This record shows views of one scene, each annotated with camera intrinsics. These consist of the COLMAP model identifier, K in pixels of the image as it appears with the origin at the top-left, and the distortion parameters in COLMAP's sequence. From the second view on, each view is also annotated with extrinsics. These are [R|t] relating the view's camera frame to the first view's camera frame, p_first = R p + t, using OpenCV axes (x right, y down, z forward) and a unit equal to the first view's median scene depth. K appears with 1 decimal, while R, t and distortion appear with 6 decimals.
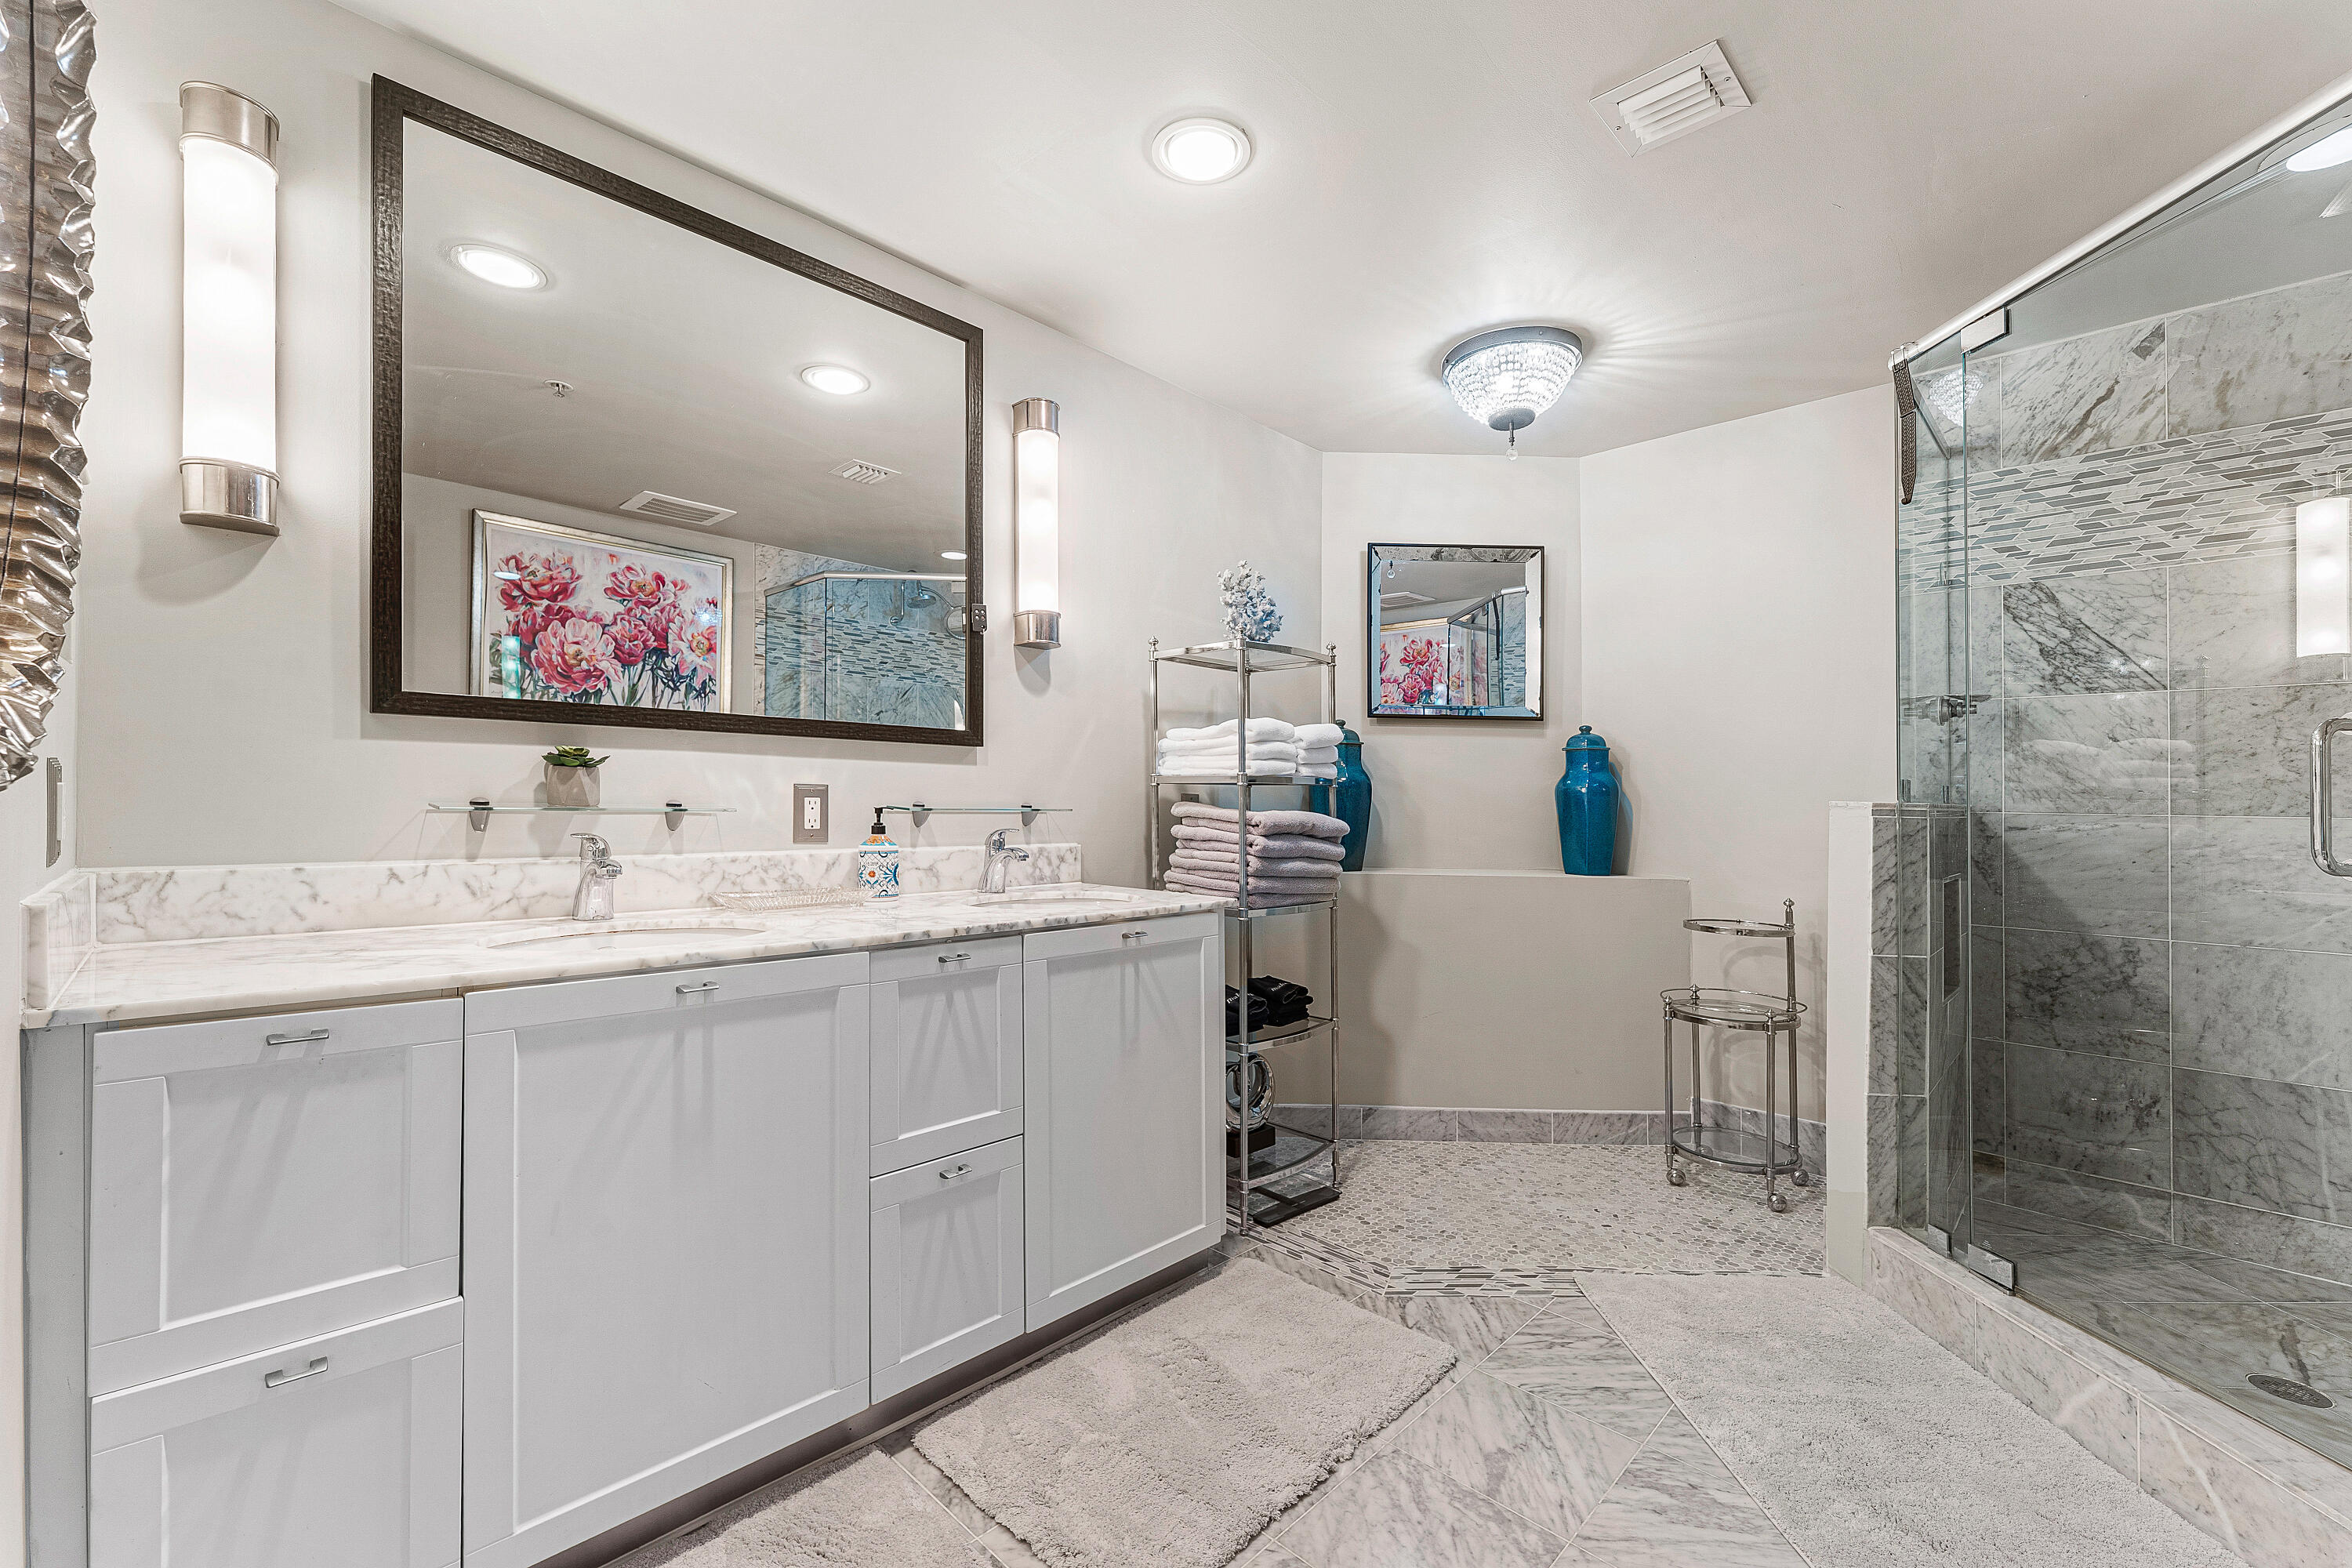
lens RADIAL K [[966.2, 0, 1160.6], [0, 966.2, 798.1], [0, 0, 1]] dist [-0.007083, 0.000156]
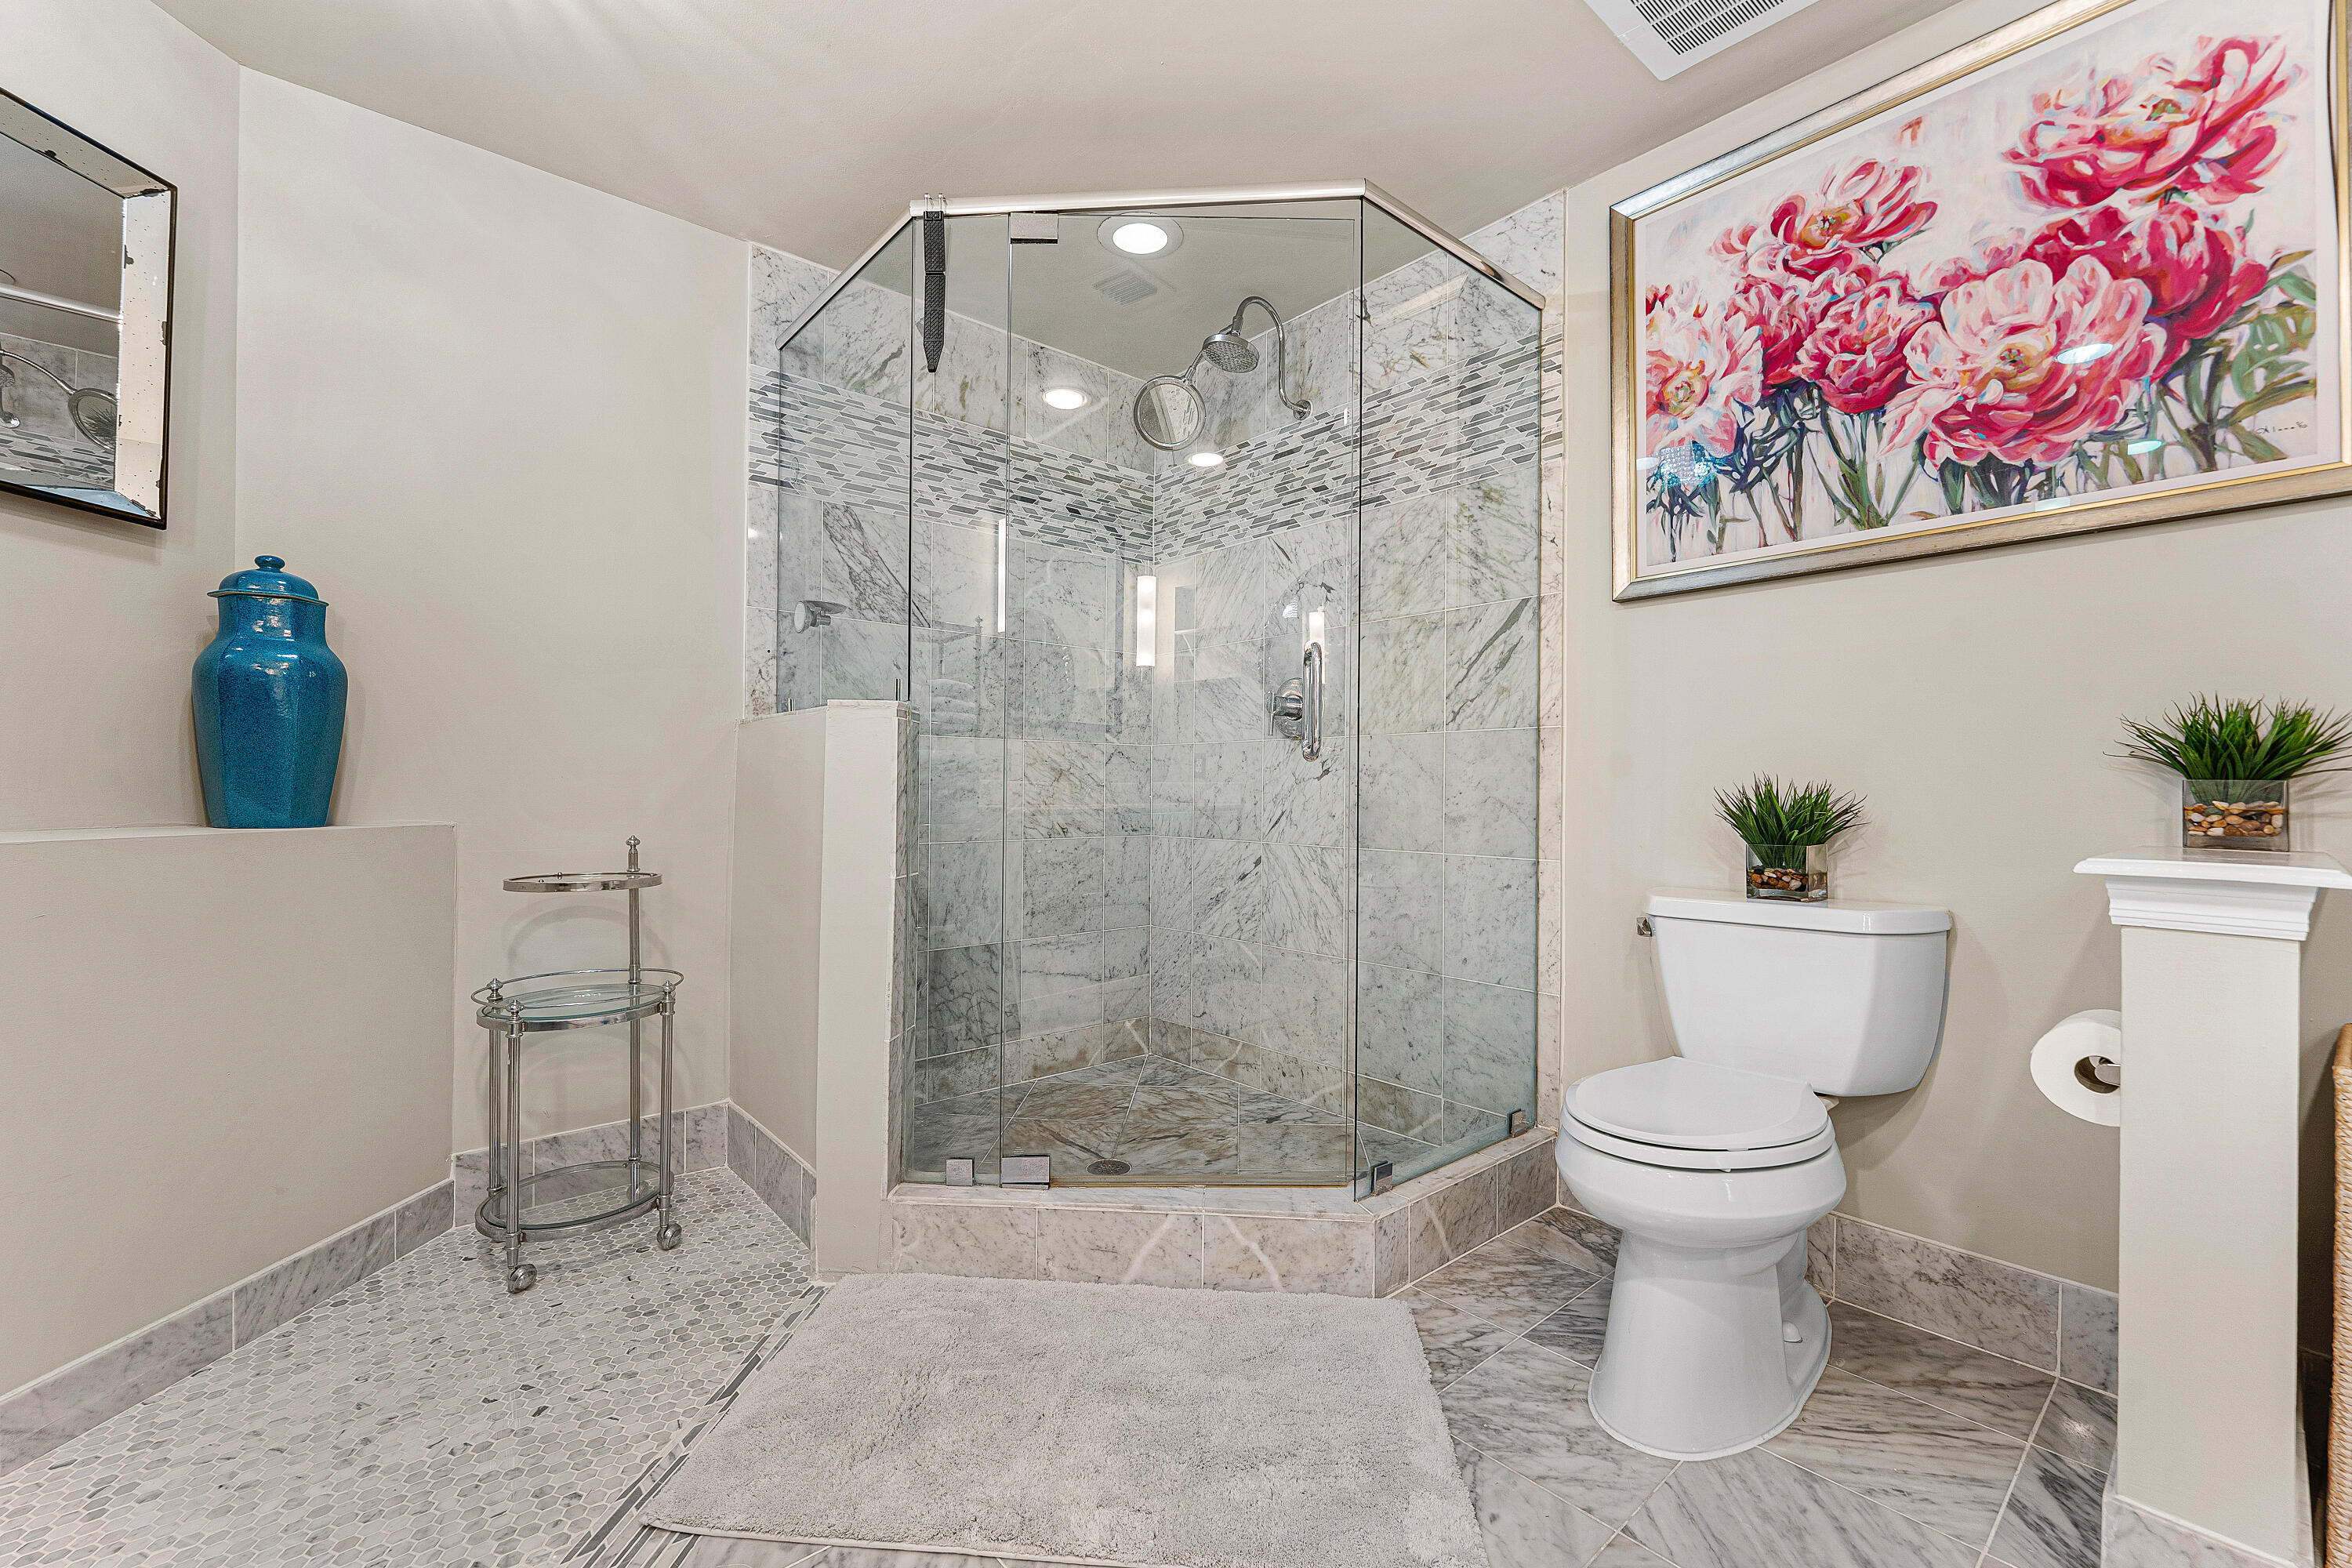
lens RADIAL K [[966.2, 0, 1166.6], [0, 966.2, 768.2], [0, 0, 1]] dist [-0.007083, 0.000156]
pose [[0.063032, 0.004593, 0.998001, -0.094390], [-0.010409, 0.999938, -0.003944, 0.055693], [-0.997957, -0.010140, 0.063076, 0.601063]]
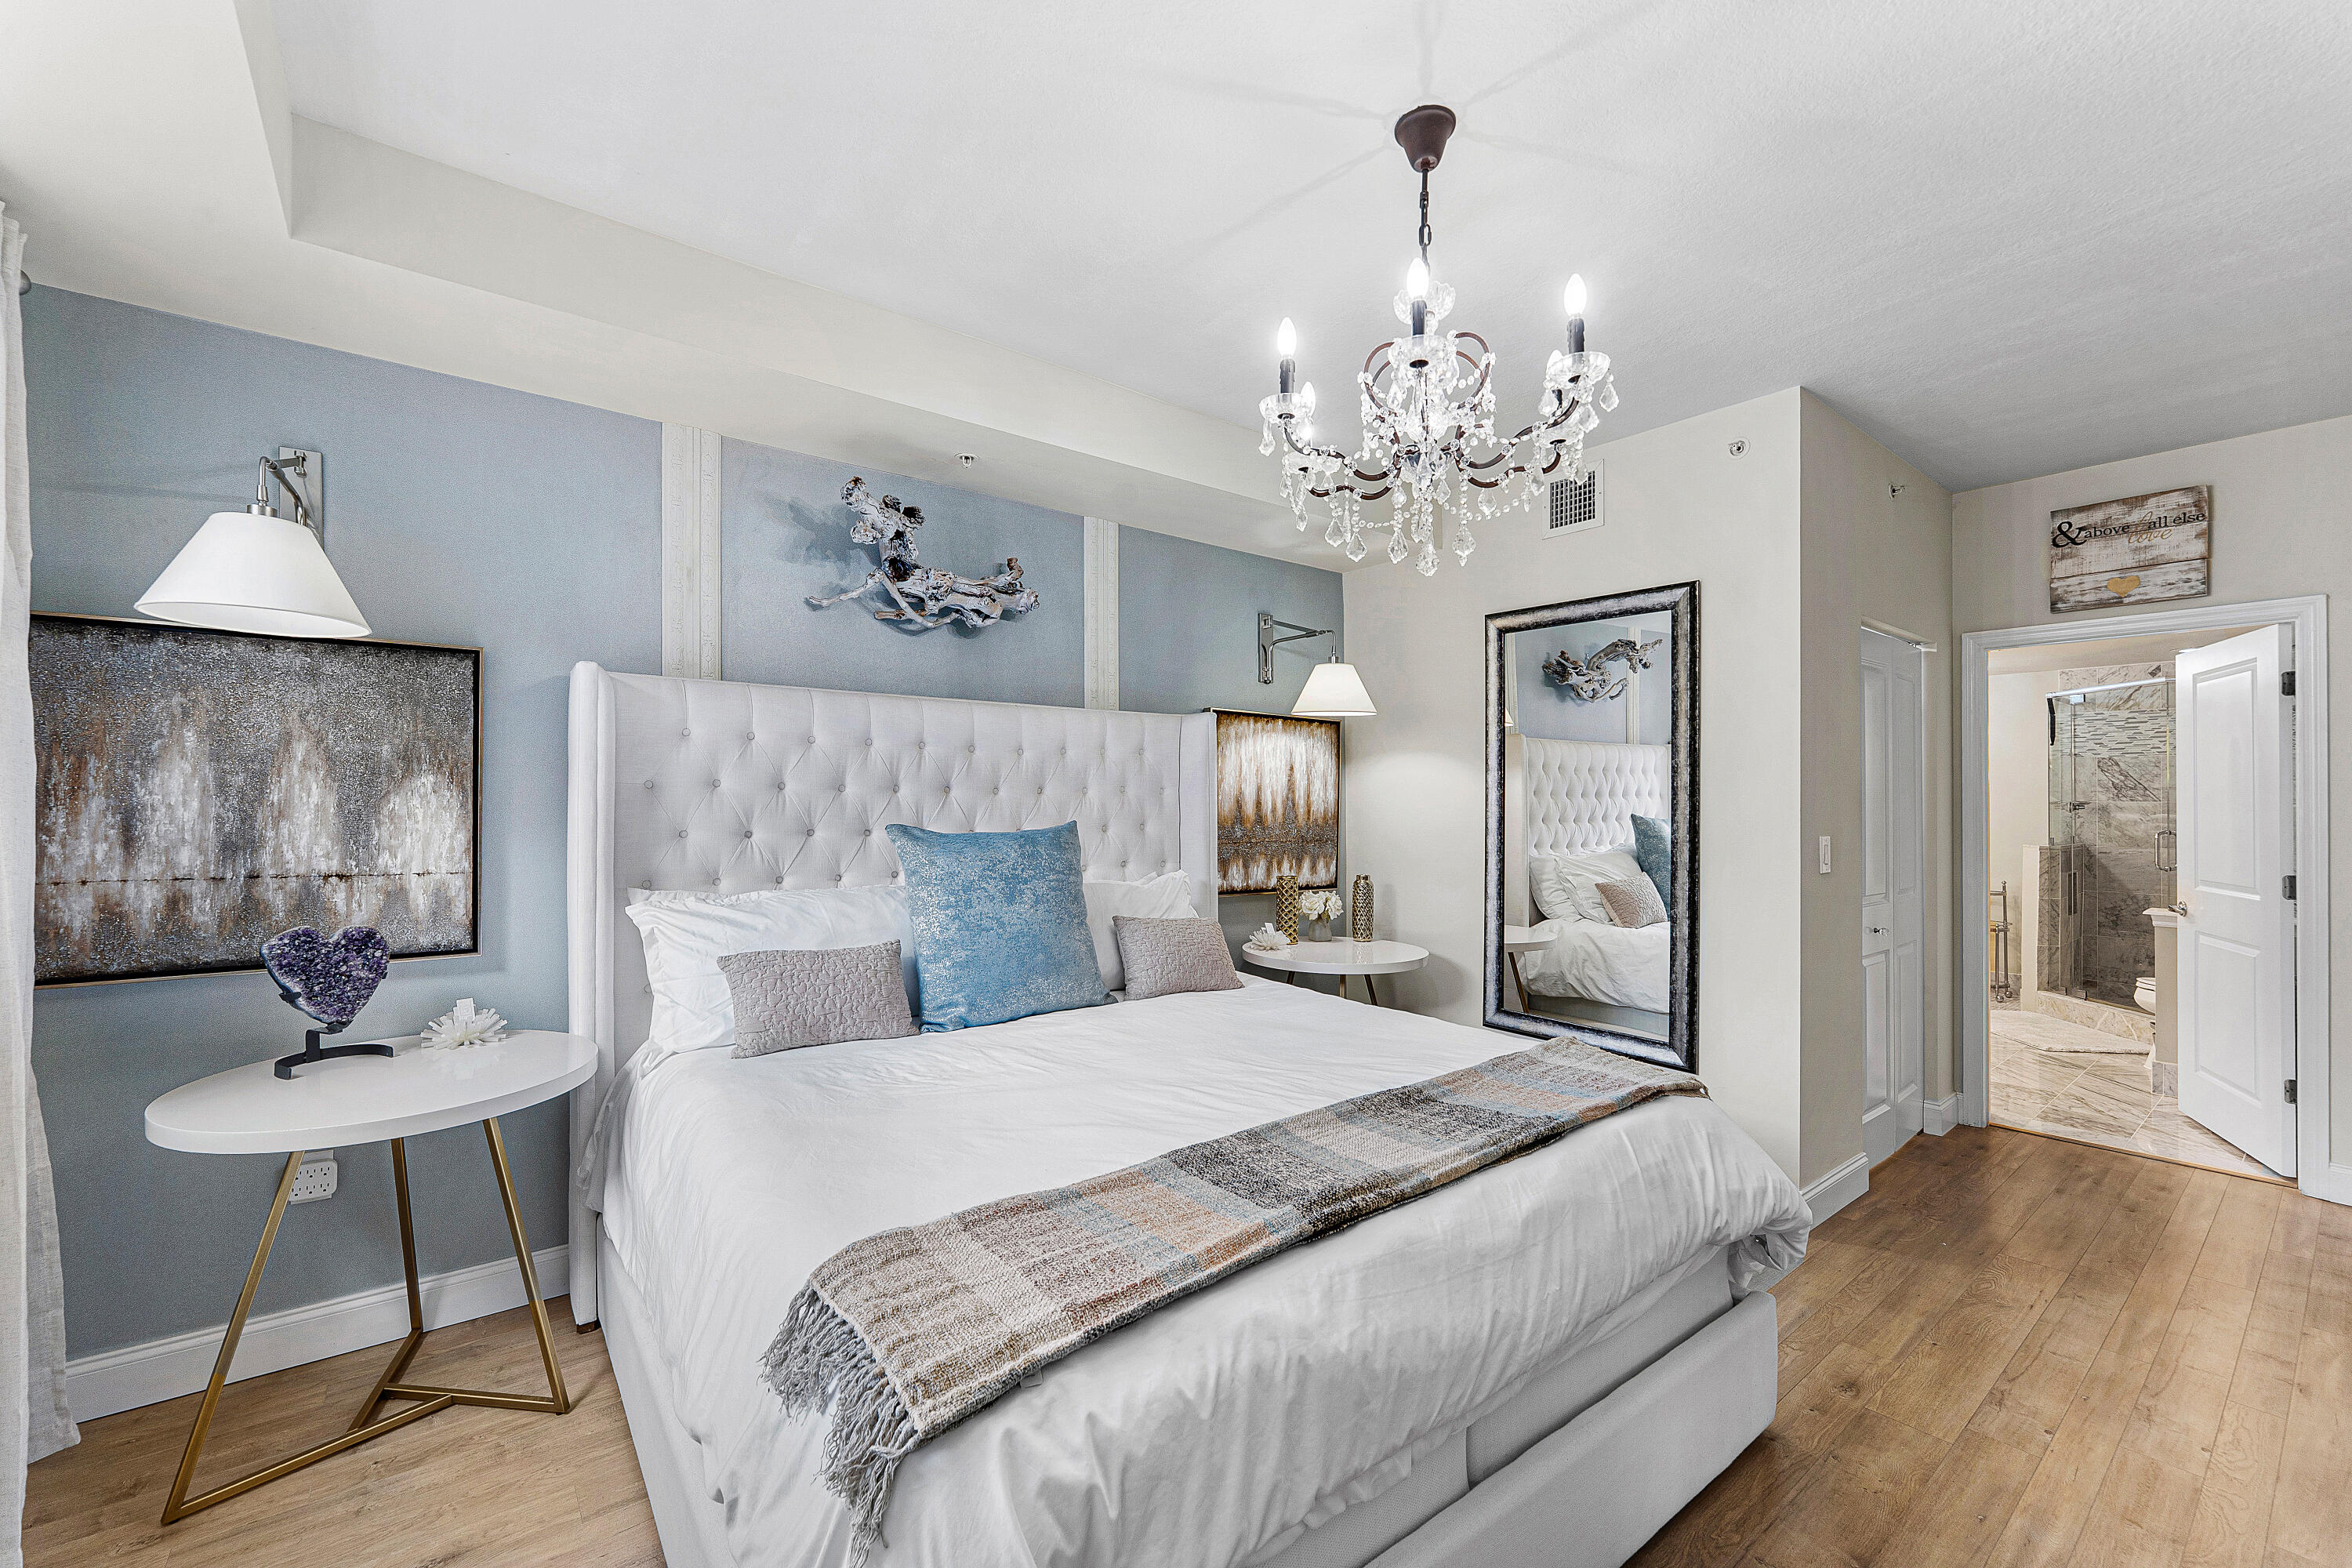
lens RADIAL K [[966.2, 0, 1170.2], [0, 966.2, 804.3], [0, 0, 1]] dist [-0.007083, 0.000156]
pose [[0.993121, -0.004293, -0.117016, -1.311705], [0.005214, 0.999958, 0.007563, -0.133044], [0.116979, -0.008121, 0.993101, -1.879164]]
